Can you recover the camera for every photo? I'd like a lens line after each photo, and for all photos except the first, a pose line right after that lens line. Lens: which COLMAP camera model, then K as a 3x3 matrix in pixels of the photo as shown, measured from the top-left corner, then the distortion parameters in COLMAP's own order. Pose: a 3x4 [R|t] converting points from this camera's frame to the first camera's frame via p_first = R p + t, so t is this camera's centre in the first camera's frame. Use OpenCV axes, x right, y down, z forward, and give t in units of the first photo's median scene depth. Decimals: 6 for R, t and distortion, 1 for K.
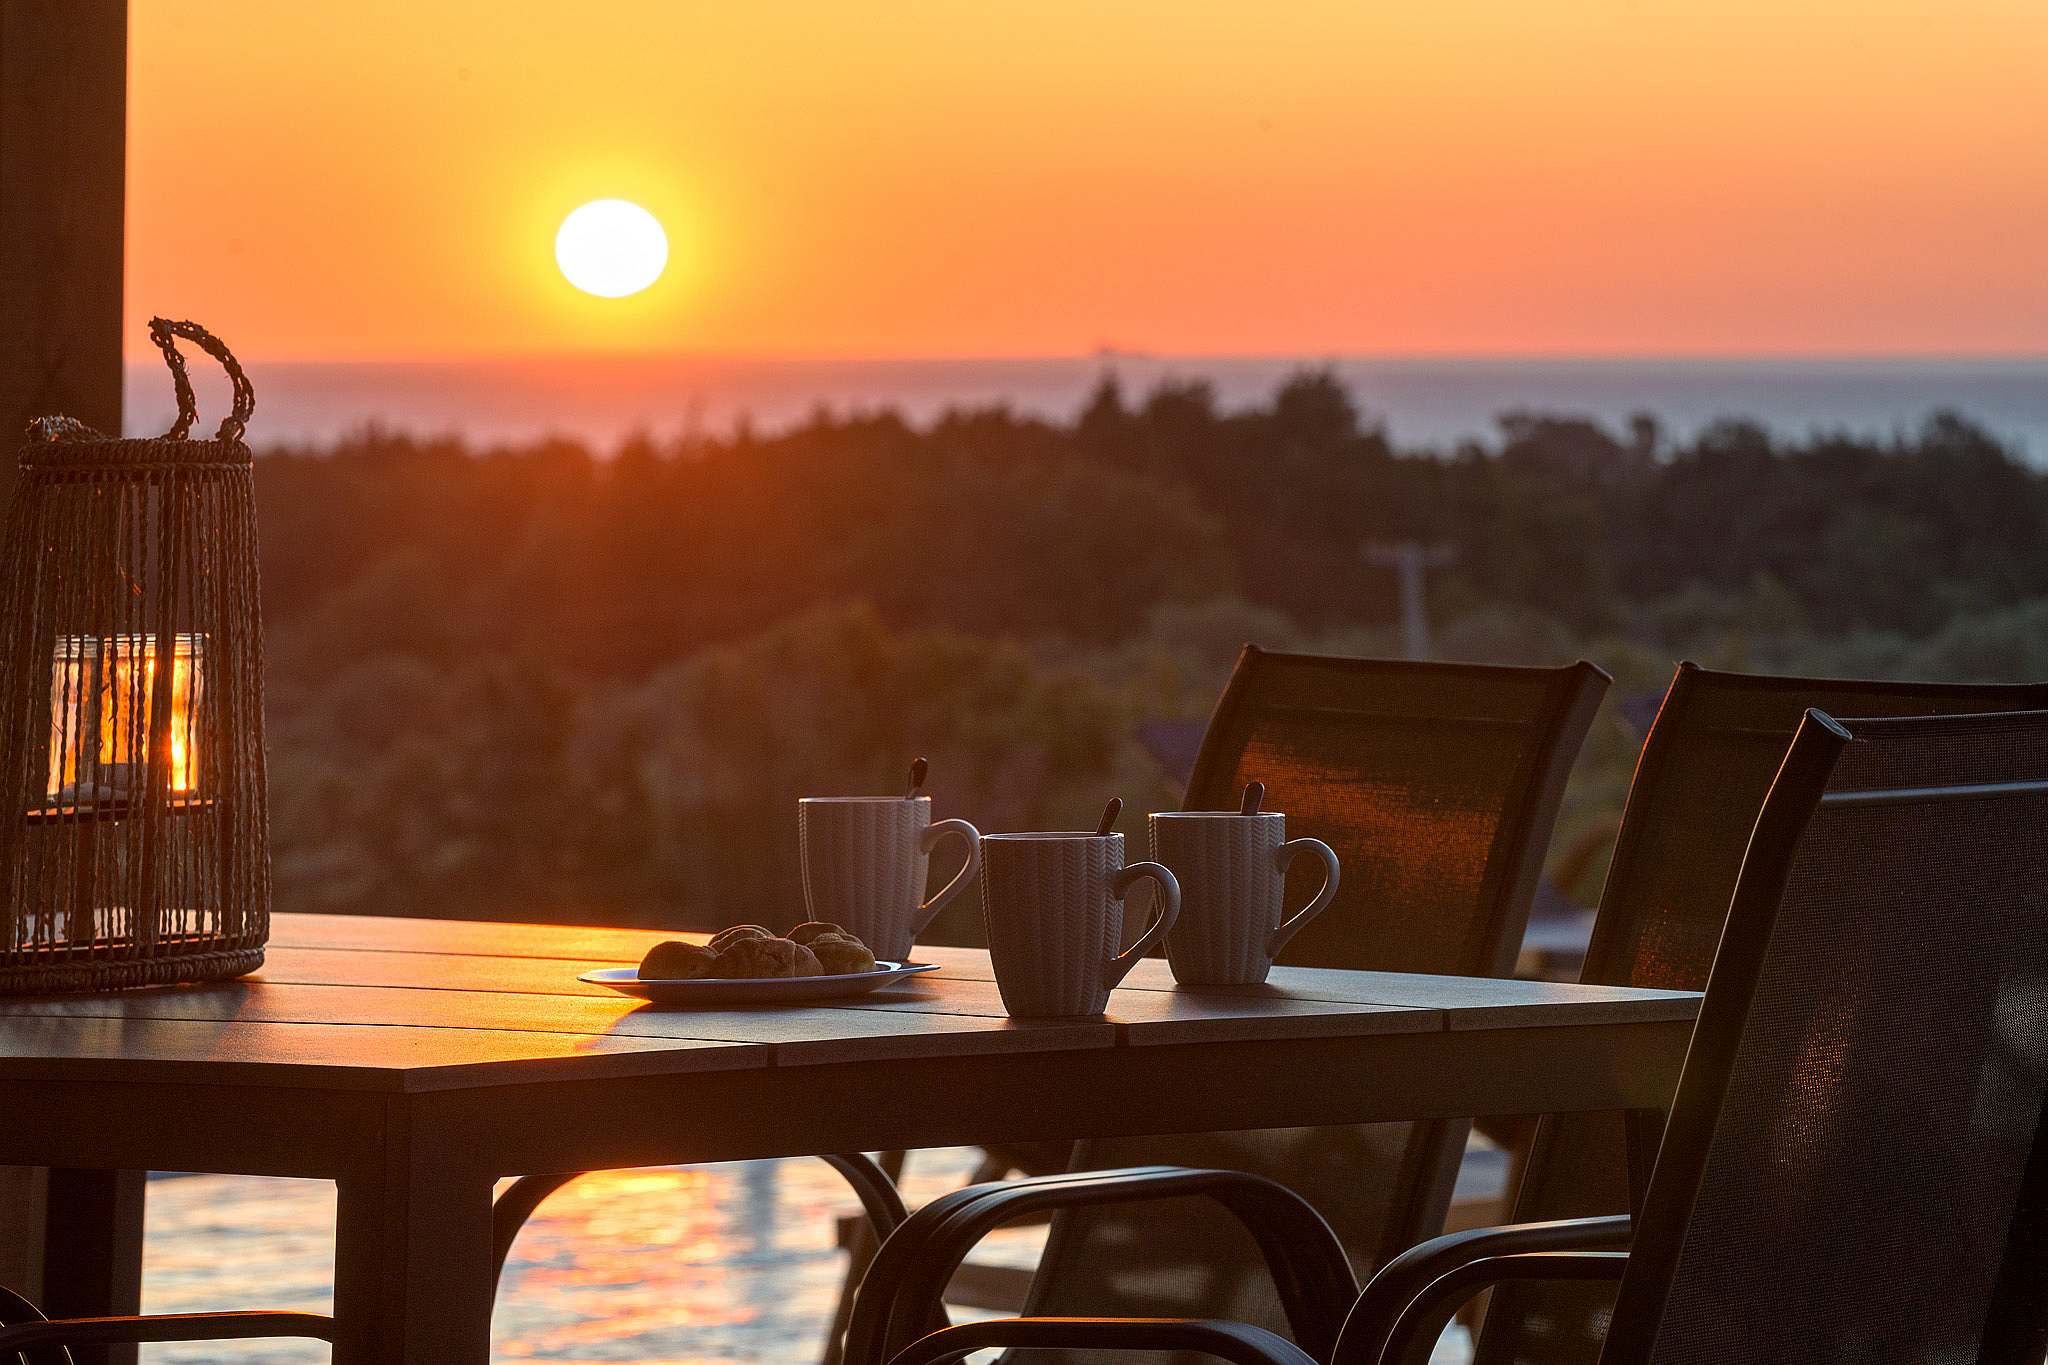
lens RADIAL K [[1457.8, 0, 1024.0], [0, 1457.8, 682.5], [0, 0, 1]] dist [-0.005829, 0.000762]
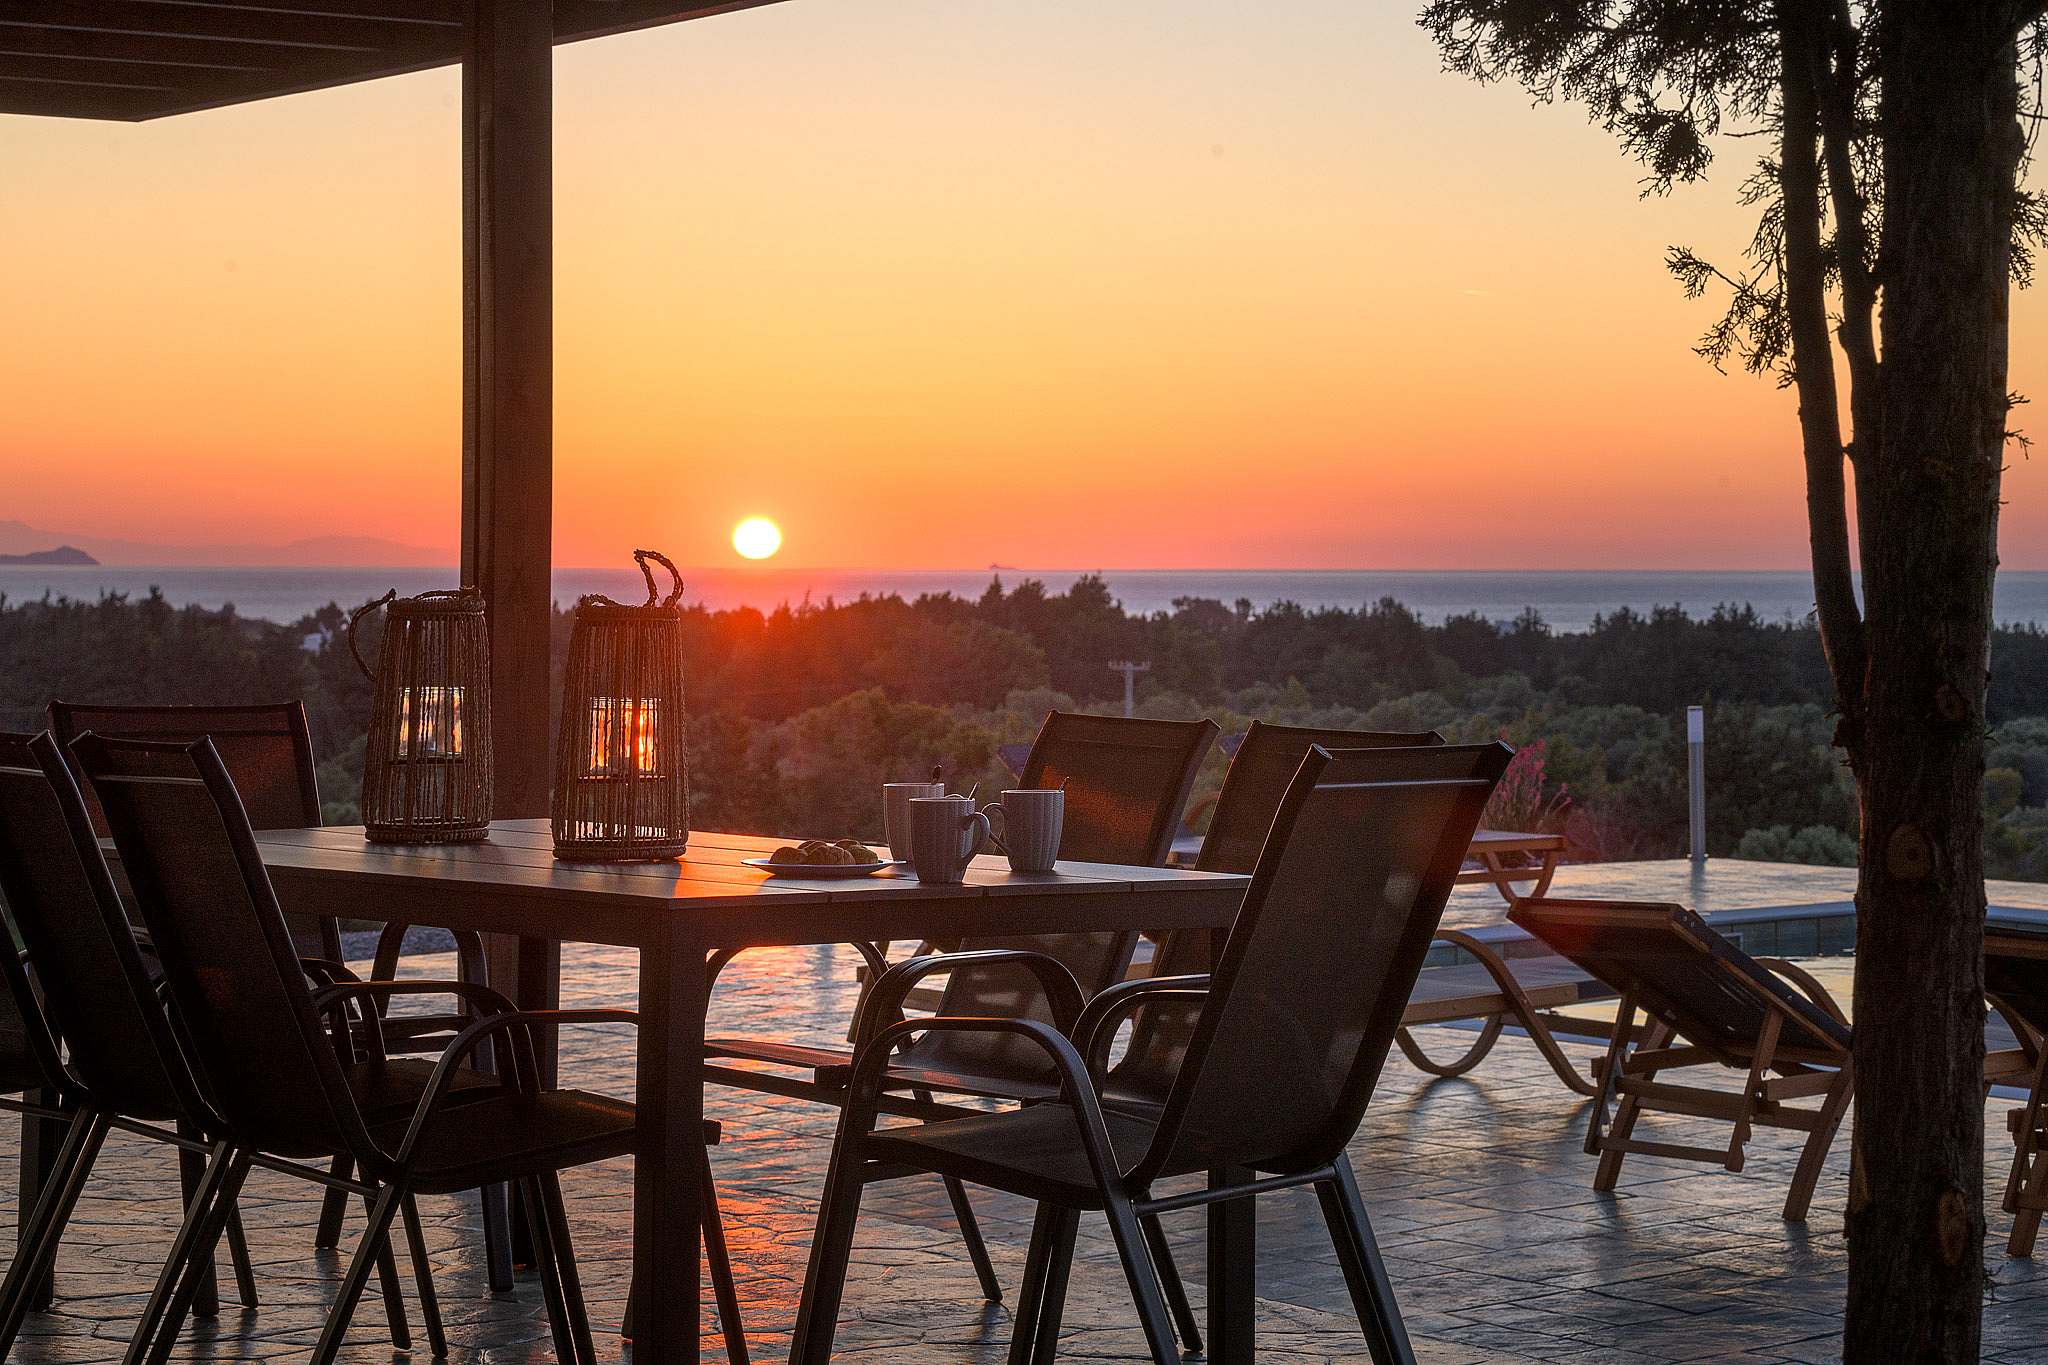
lens RADIAL K [[1457.8, 0, 1024.0], [0, 1457.8, 682.5], [0, 0, 1]] dist [-0.005829, 0.000762]
pose [[0.980251, 0.042875, 0.193055, -0.302611], [-0.056847, 0.996104, 0.067423, -0.207424], [-0.189412, -0.077066, 0.978869, -1.080476]]
